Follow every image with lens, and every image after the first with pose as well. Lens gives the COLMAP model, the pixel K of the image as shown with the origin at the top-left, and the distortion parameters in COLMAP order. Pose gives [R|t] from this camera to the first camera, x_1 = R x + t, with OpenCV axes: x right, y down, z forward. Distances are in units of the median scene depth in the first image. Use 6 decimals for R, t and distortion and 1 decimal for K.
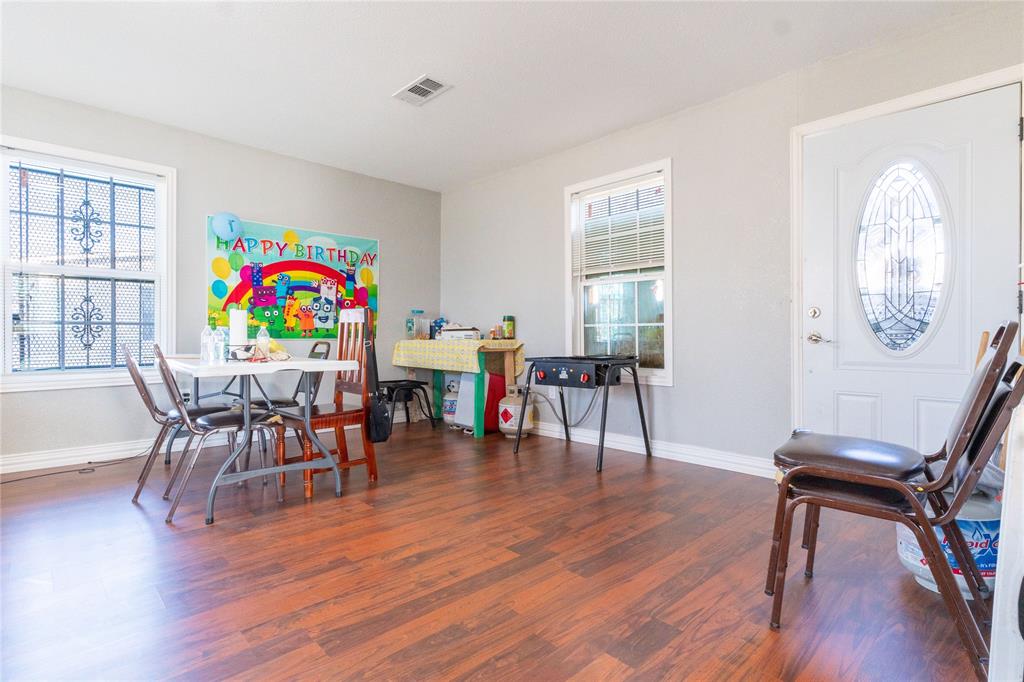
lens RADIAL K [[500.0, 0, 502.0], [0, 500.0, 342.5], [0, 0, 1]] dist [0.003814, -0.004020]
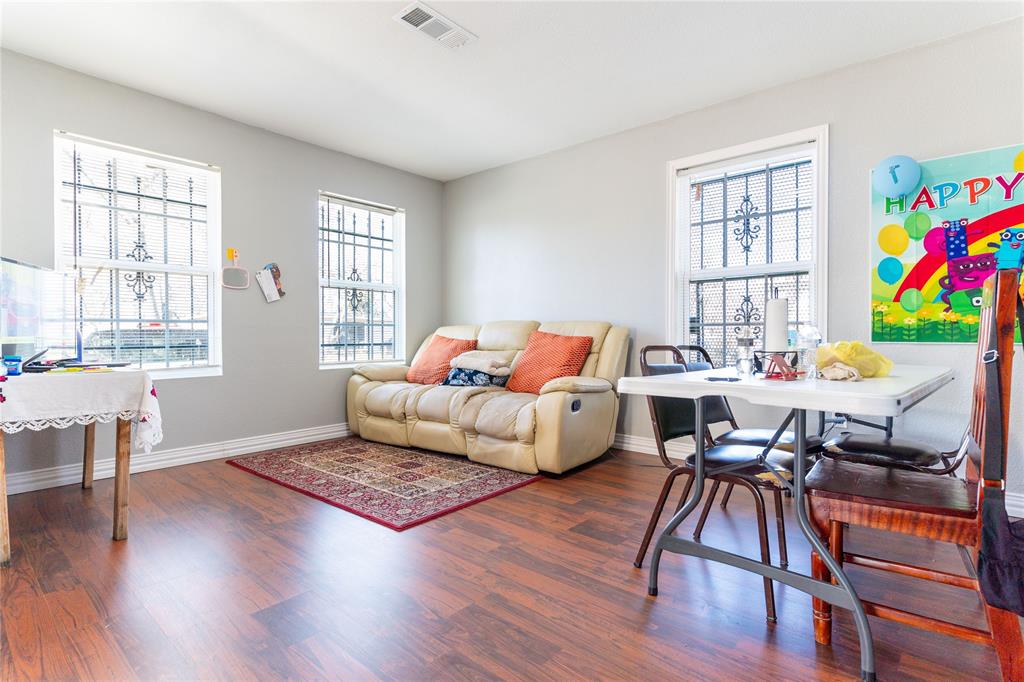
lens RADIAL K [[500.0, 0, 506.5], [0, 500.0, 337.3], [0, 0, 1]] dist [0.003814, -0.004020]
pose [[0.110929, 0.000588, -0.993828, 0.070700], [-0.017740, 0.999842, -0.001388, -0.003682], [0.993670, 0.017785, 0.110922, 0.416835]]
